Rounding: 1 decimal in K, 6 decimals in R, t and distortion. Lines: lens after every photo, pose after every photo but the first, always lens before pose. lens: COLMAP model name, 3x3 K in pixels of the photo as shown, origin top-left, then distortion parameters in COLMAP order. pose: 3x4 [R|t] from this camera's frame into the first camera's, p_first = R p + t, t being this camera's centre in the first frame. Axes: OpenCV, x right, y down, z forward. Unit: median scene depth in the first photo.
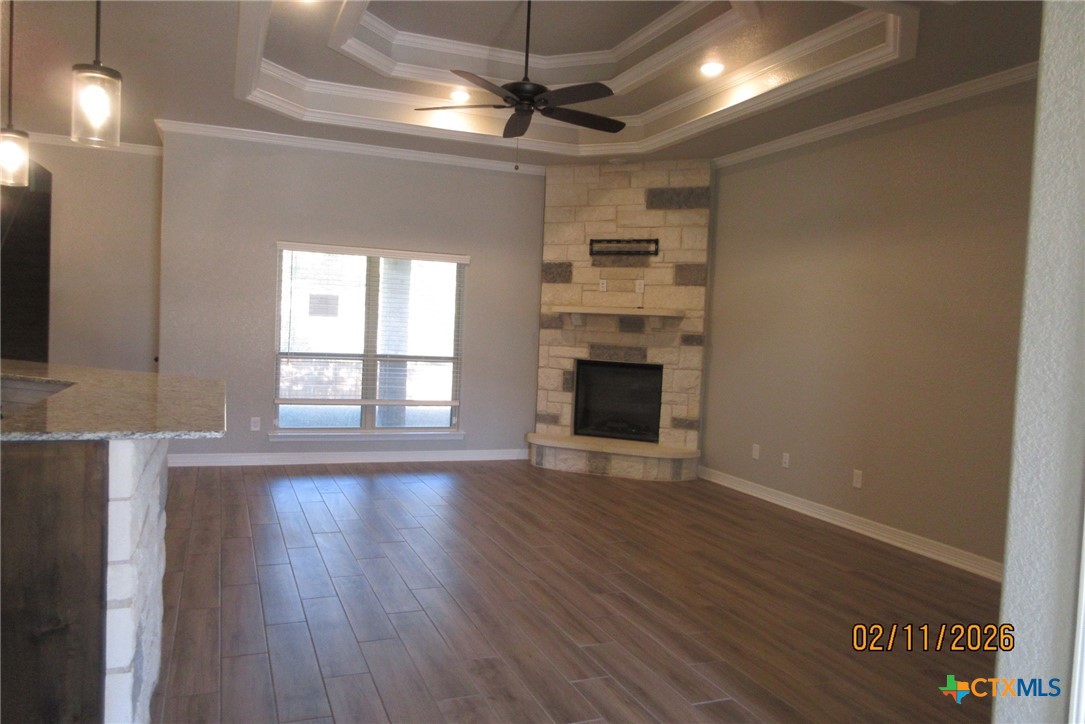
lens RADIAL K [[807.9, 0, 542.5], [0, 807.9, 362.0], [0, 0, 1]] dist [0.002782, 0.001601]
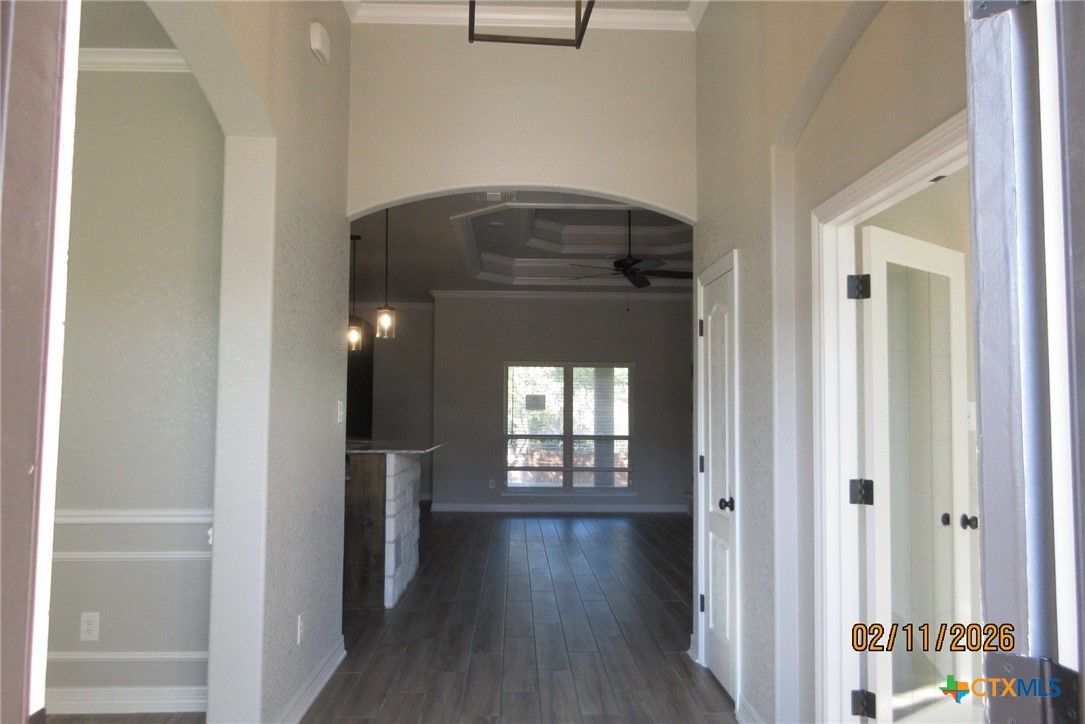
lens RADIAL K [[799.3, 0, 542.5], [0, 799.3, 362.0], [0, 0, 1]] dist [0.000649, 0.001283]
pose [[0.942042, -0.059283, -0.330216, 0.613479], [0.020582, 0.992622, -0.119486, 0.085038], [0.334863, 0.105765, 0.936312, -0.975783]]
